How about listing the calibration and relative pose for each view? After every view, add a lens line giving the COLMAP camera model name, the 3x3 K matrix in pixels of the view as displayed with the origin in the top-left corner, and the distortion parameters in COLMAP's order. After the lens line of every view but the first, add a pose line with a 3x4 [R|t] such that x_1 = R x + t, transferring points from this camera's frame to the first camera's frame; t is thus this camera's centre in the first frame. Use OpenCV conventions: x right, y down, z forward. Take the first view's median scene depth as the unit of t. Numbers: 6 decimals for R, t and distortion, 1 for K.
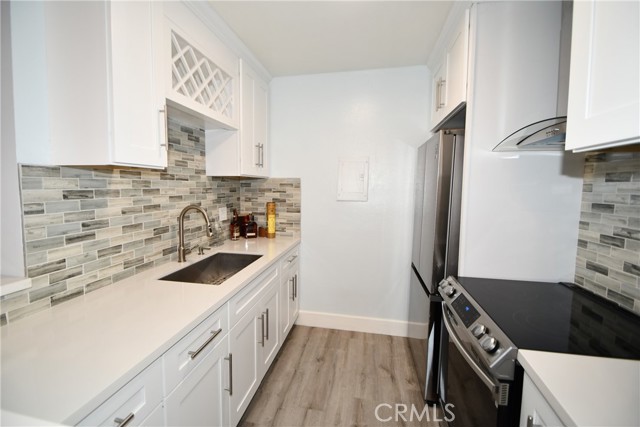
lens RADIAL K [[282.4, 0, 312.6], [0, 282.4, 207.4], [0, 0, 1]] dist [0.001931, -0.011363]
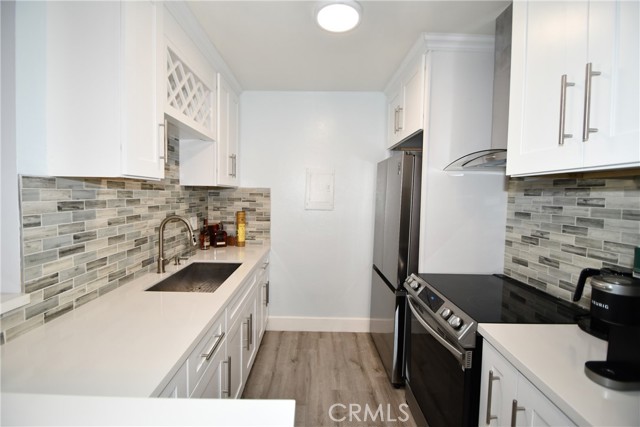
lens RADIAL K [[282.4, 0, 312.6], [0, 282.4, 207.4], [0, 0, 1]] dist [0.001931, -0.011363]
pose [[0.980428, -0.002000, 0.196869, -0.157793], [0.007234, 0.999639, -0.025869, -0.007215], [-0.196746, 0.026786, 0.980088, -0.089005]]
